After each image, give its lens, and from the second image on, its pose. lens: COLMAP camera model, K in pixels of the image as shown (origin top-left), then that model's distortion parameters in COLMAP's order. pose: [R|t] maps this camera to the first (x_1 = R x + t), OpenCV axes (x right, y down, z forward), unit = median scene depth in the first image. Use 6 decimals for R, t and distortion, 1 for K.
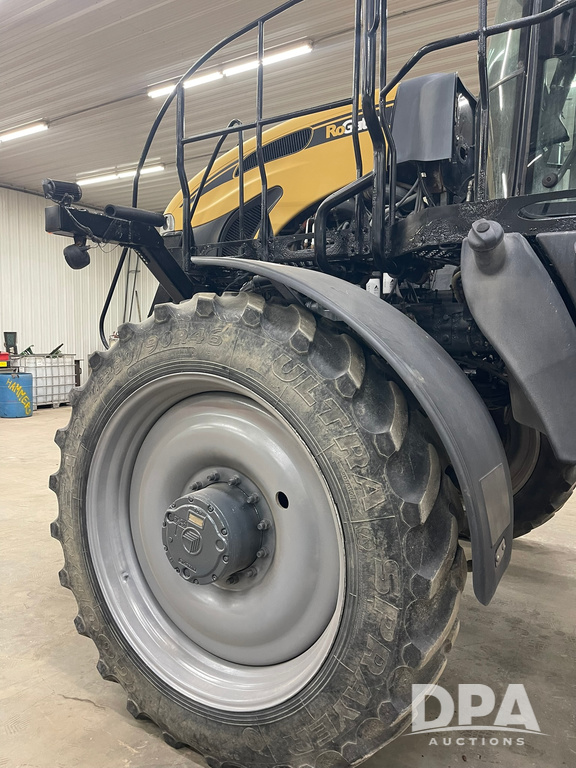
lens RADIAL K [[577.2, 0, 284.7], [0, 577.2, 385.0], [0, 0, 1]] dist [0.057296, -0.070972]
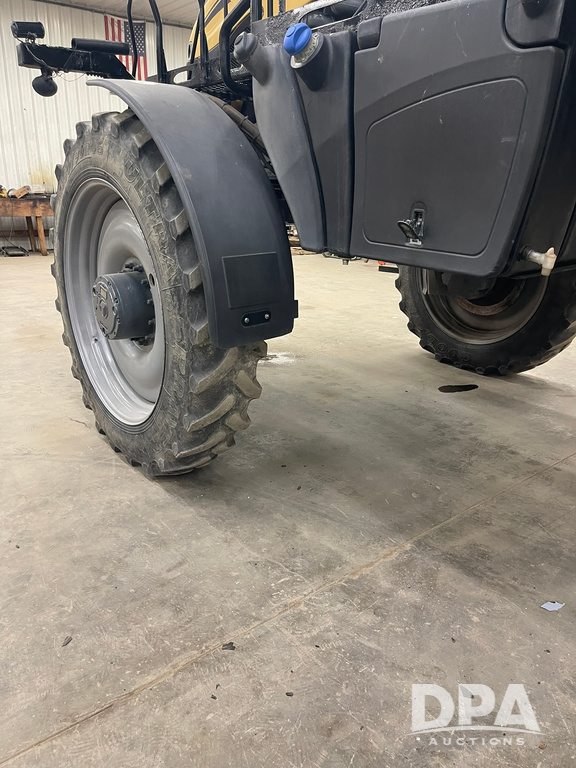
lens RADIAL K [[574.5, 0, 291.0], [0, 574.5, 394.5], [0, 0, 1]] dist [0.082753, -0.120303]
pose [[0.950700, 0.113326, -0.288665, 0.727634], [-0.033853, 0.963199, 0.266649, 0.087361], [0.308260, -0.243731, 0.919550, -0.199045]]
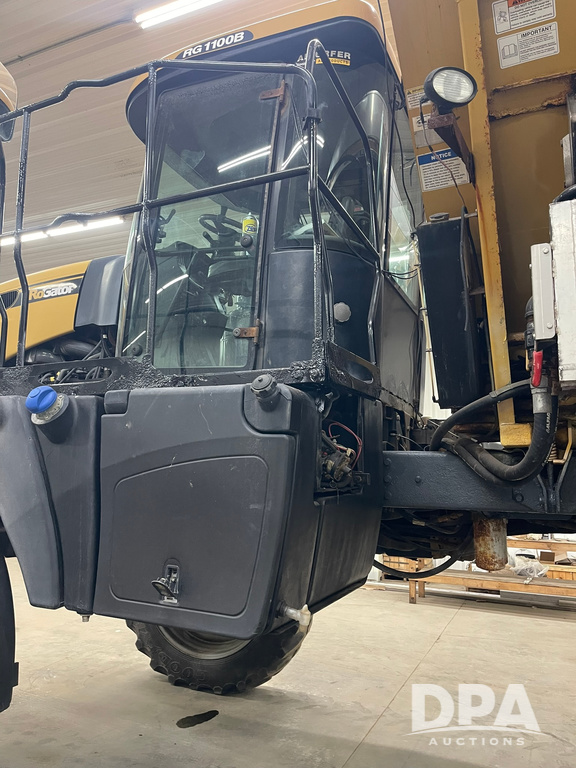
lens RADIAL K [[575.0, 0, 288.0], [0, 575.0, 384.0], [0, 0, 1]] dist [0.079522, -0.112765]
pose [[0.988156, 0.032513, 0.149968, 0.659904], [0.003600, 0.972116, -0.234472, -0.010427], [-0.153410, 0.232235, 0.960485, -0.173611]]
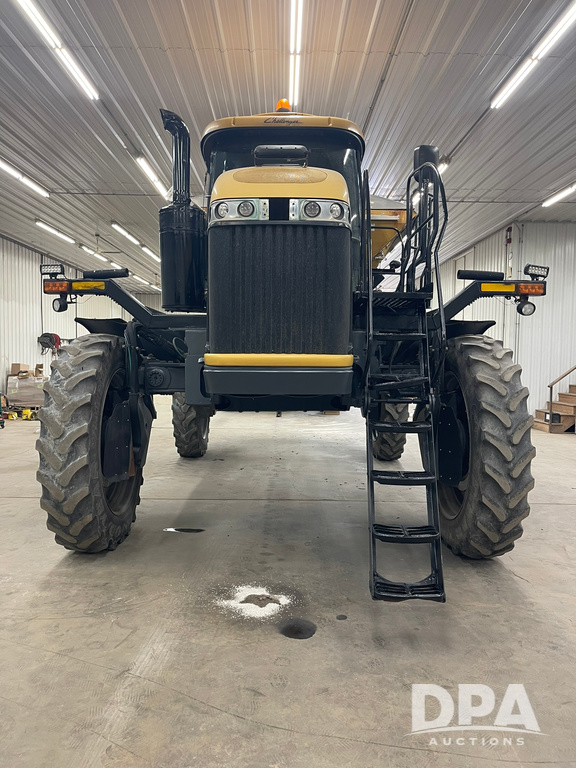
lens RADIAL K [[577.2, 0, 284.7], [0, 577.2, 385.0], [0, 0, 1]] dist [0.057296, -0.070972]
pose [[-0.538415, -0.059544, 0.840573, -1.727192], [0.048501, 0.993657, 0.101455, -0.252809], [-0.841283, 0.095393, -0.532112, 3.064583]]
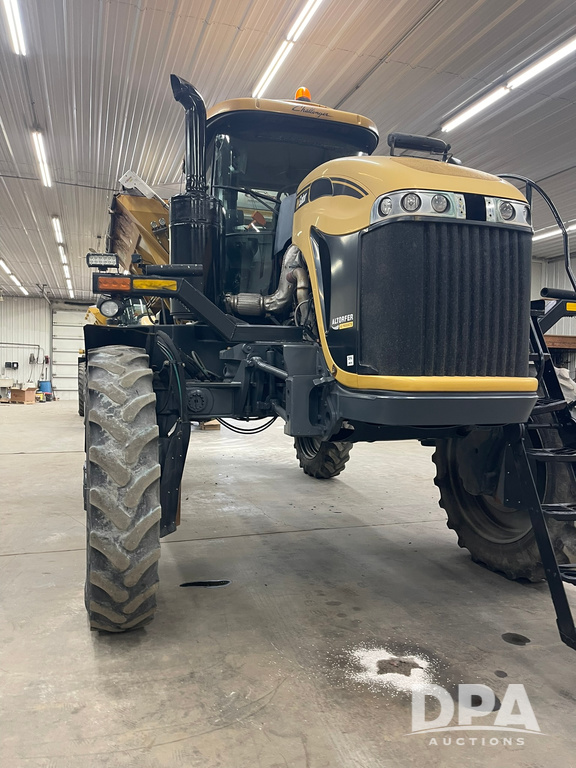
lens RADIAL K [[577.2, 0, 284.7], [0, 577.2, 385.0], [0, 0, 1]] dist [0.057296, -0.070972]
pose [[-0.782140, -0.042602, 0.621644, -0.864780], [0.022848, 0.995028, 0.096938, -0.300808], [-0.622684, 0.090022, -0.777278, 3.556961]]
